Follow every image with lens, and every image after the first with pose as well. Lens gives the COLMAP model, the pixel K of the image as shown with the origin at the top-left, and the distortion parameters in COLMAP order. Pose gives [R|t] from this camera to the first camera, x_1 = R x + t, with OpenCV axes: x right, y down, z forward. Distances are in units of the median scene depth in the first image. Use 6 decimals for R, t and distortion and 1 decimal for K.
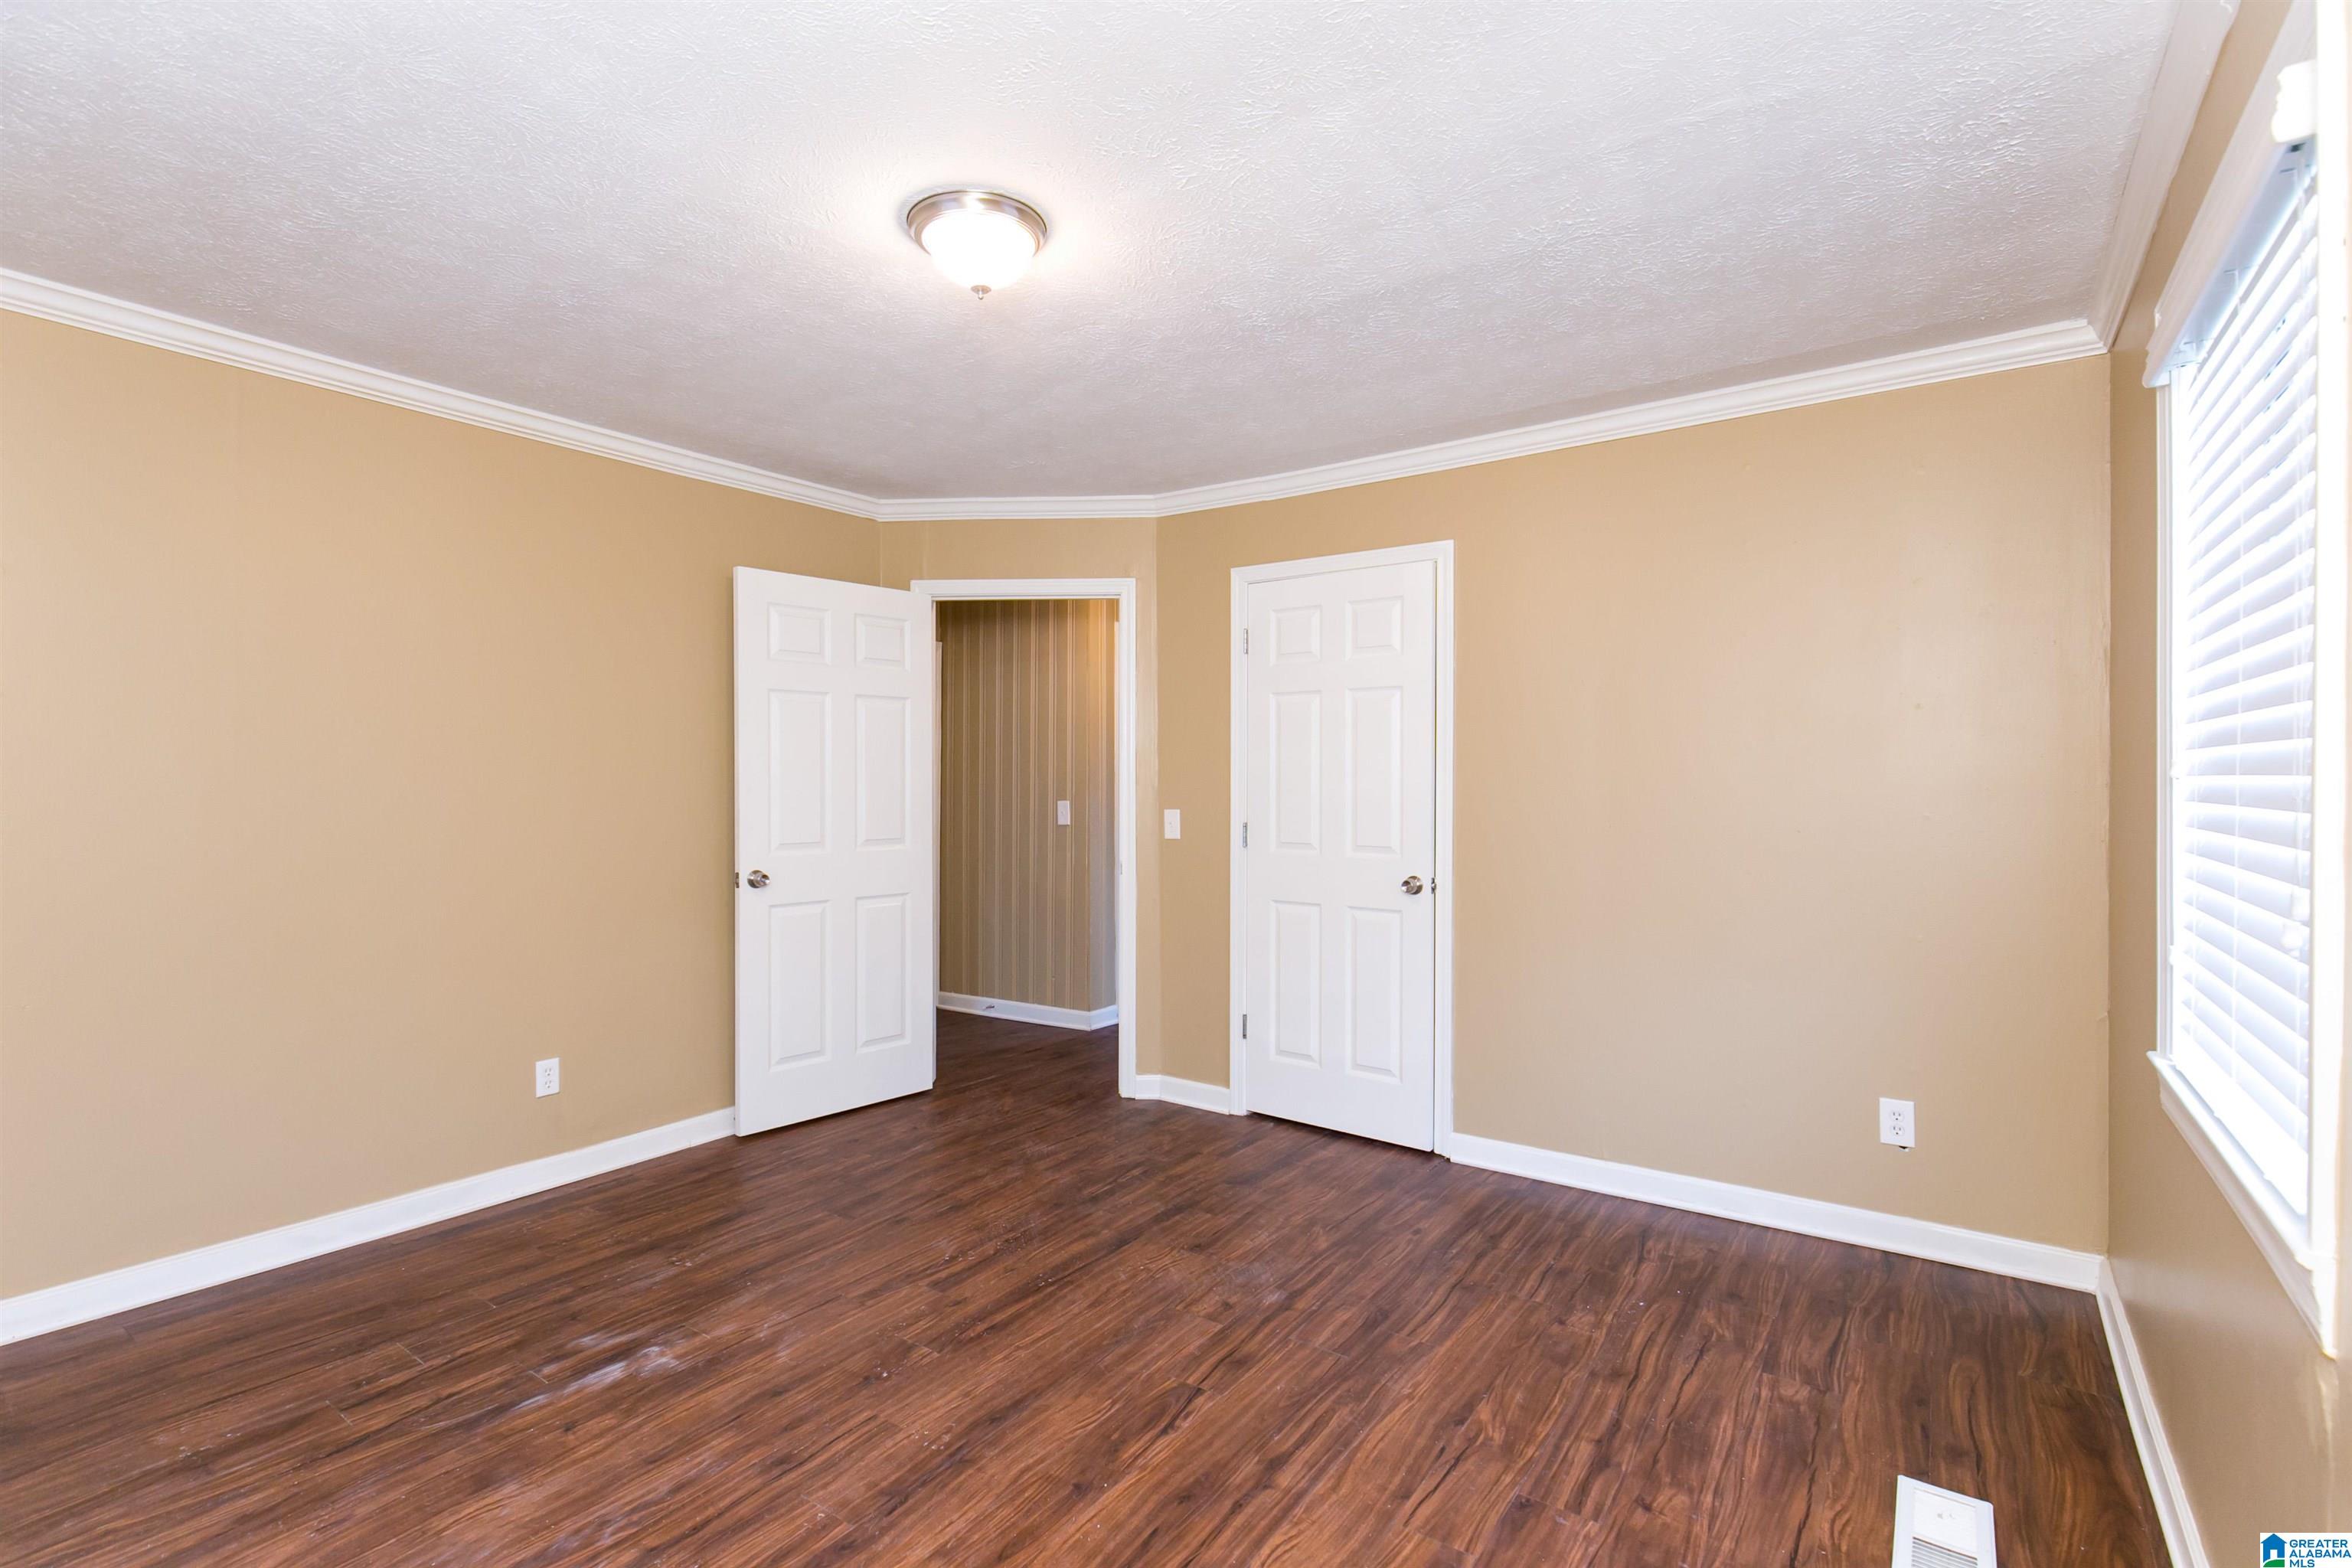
lens RADIAL K [[1074.6, 0, 1176.0], [0, 1074.6, 784.0], [0, 0, 1]] dist [0.001652, 0.000661]
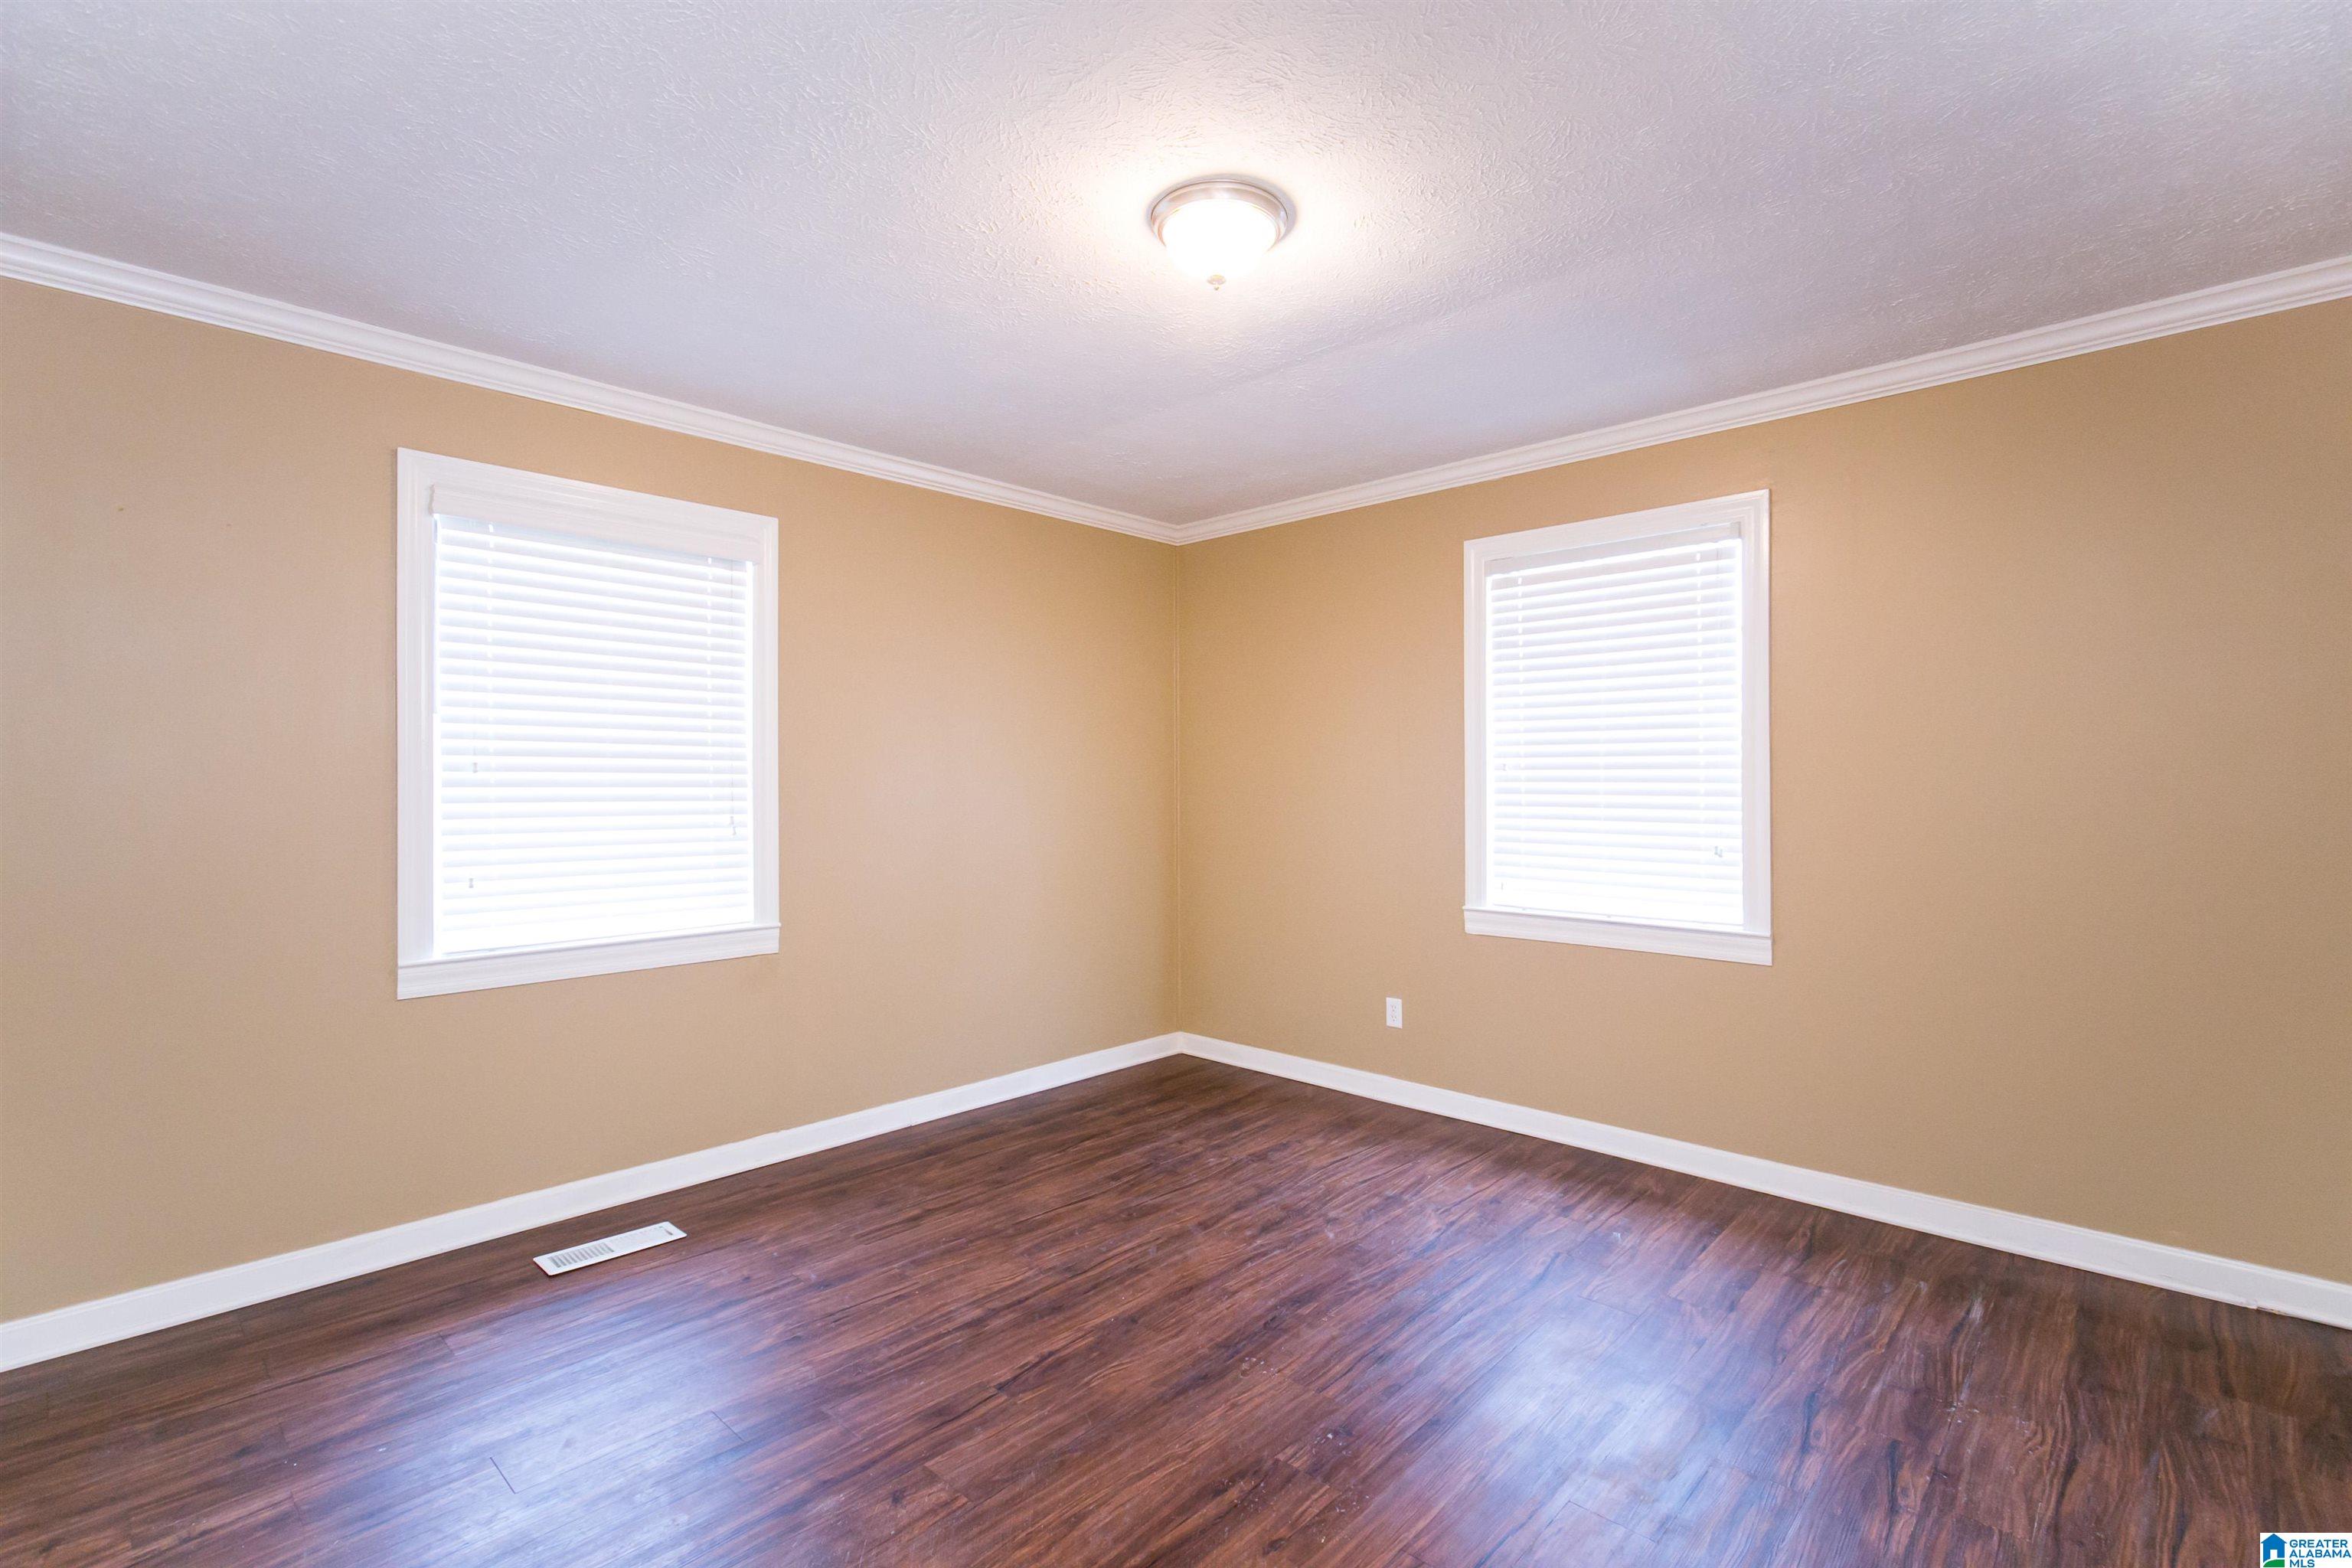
lens RADIAL K [[1074.6, 0, 1176.0], [0, 1074.6, 784.0], [0, 0, 1]] dist [0.001652, 0.000661]
pose [[-0.990525, 0.000759, 0.137332, -0.280172], [0.001204, 0.999994, 0.003161, 0.005614], [-0.137329, 0.003296, -0.990520, 1.994215]]
